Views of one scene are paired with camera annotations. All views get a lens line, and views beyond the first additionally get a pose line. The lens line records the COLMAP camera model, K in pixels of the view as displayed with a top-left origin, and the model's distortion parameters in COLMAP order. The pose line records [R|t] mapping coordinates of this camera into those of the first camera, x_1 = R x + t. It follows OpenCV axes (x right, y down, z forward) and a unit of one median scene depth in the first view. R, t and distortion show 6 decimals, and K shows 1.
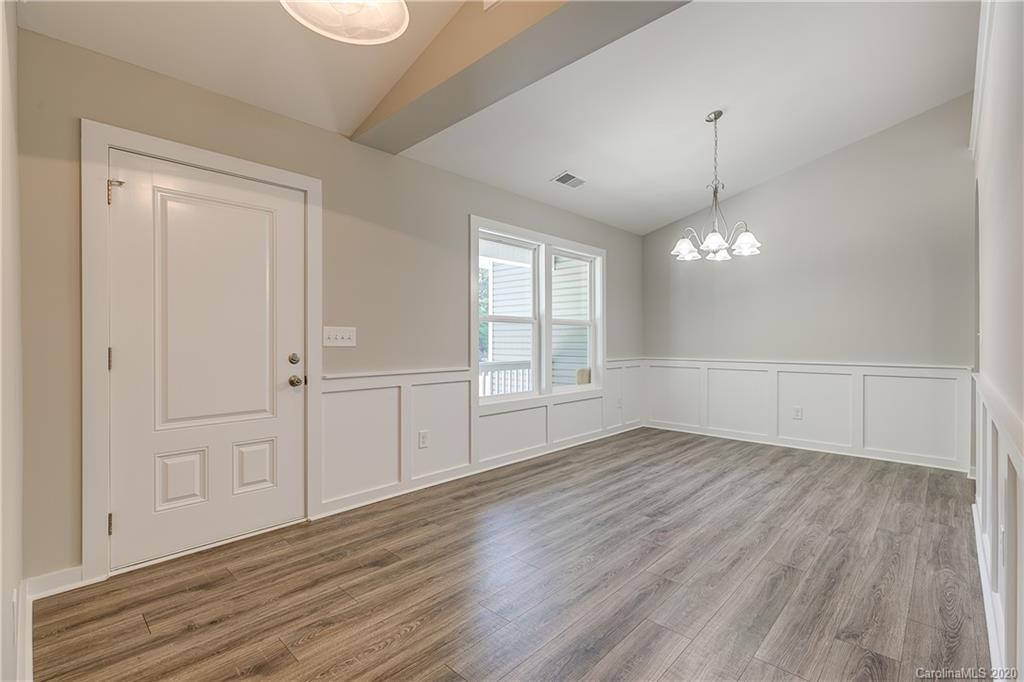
lens RADIAL K [[458.2, 0, 513.1], [0, 458.2, 338.2], [0, 0, 1]] dist [0.002566, -0.000058]
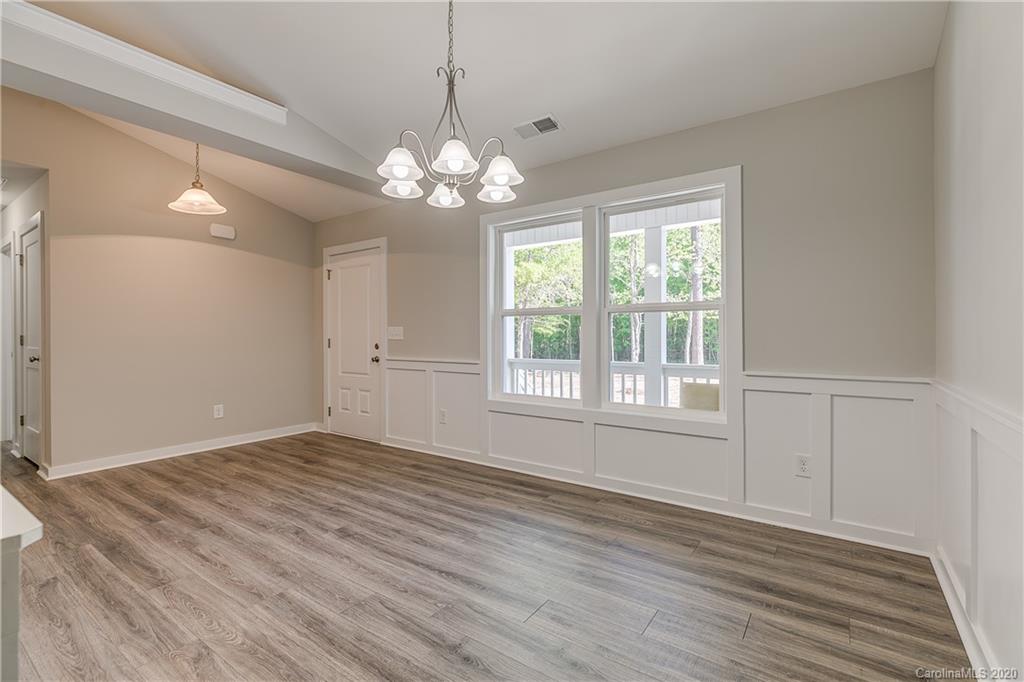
lens RADIAL K [[460.6, 0, 514.0], [0, 460.6, 339.7], [0, 0, 1]] dist [0.002493, 0.000633]
pose [[0.150203, 0.010982, -0.988594, 1.174800], [0.007204, 0.999900, 0.012202, 0.002747], [0.988629, -0.008954, 0.150109, 1.133771]]
